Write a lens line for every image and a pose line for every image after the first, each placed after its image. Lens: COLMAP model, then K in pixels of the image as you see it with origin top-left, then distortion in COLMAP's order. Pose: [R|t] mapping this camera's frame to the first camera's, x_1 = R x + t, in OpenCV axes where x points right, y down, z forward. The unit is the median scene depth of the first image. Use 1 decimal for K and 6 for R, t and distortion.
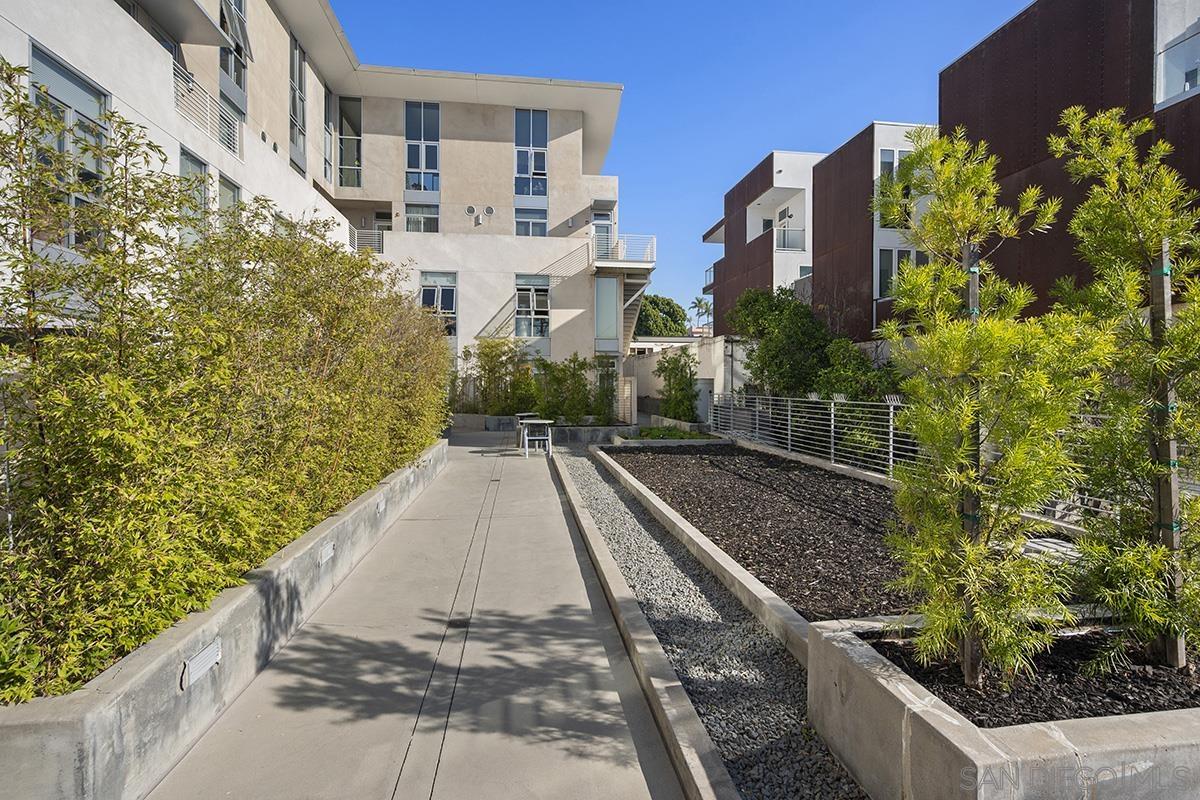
lens RADIAL K [[549.8, 0, 596.5], [0, 549.8, 398.6], [0, 0, 1]] dist [0.000036, -0.000003]
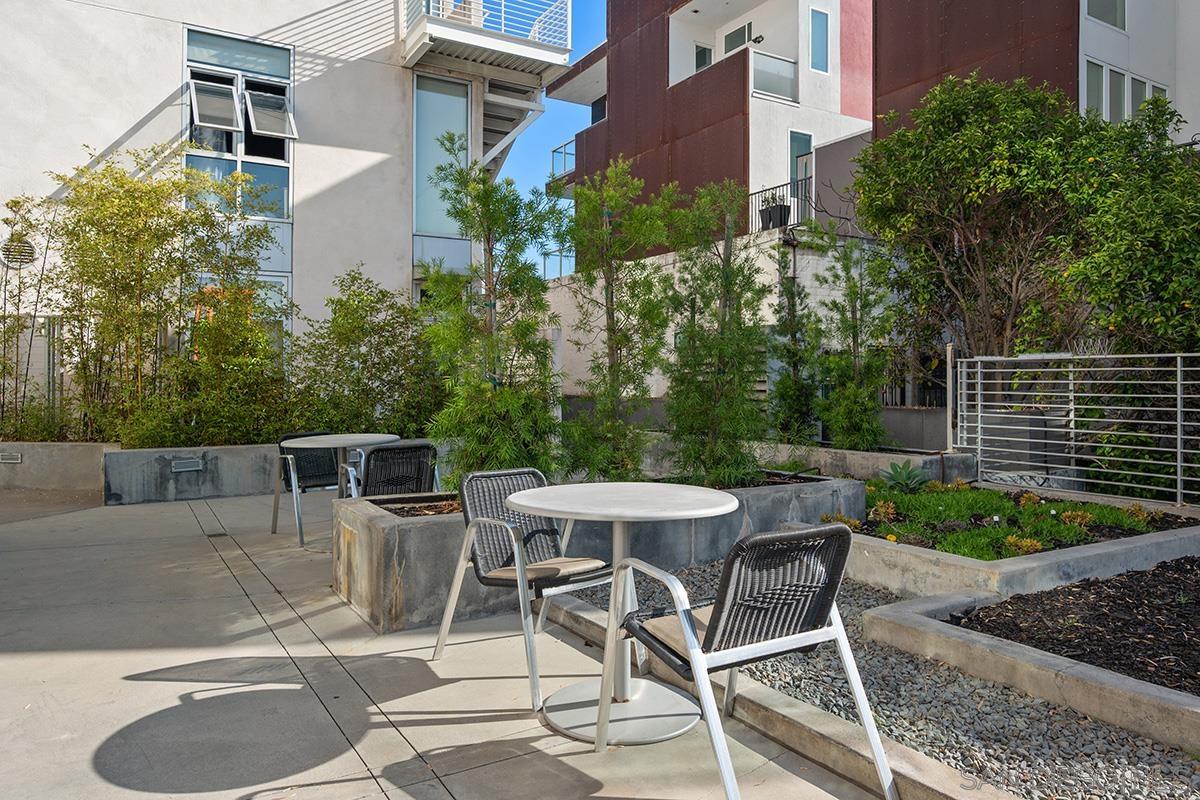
lens RADIAL K [[807.4, 0, 600.9], [0, 807.4, 388.8], [0, 0, 1]] dist [-0.022690, -0.000879]
pose [[0.916512, -0.005519, 0.399969, -0.110396], [0.010396, 0.999896, -0.010023, 0.006909], [-0.399871, 0.013344, 0.916474, 0.437592]]
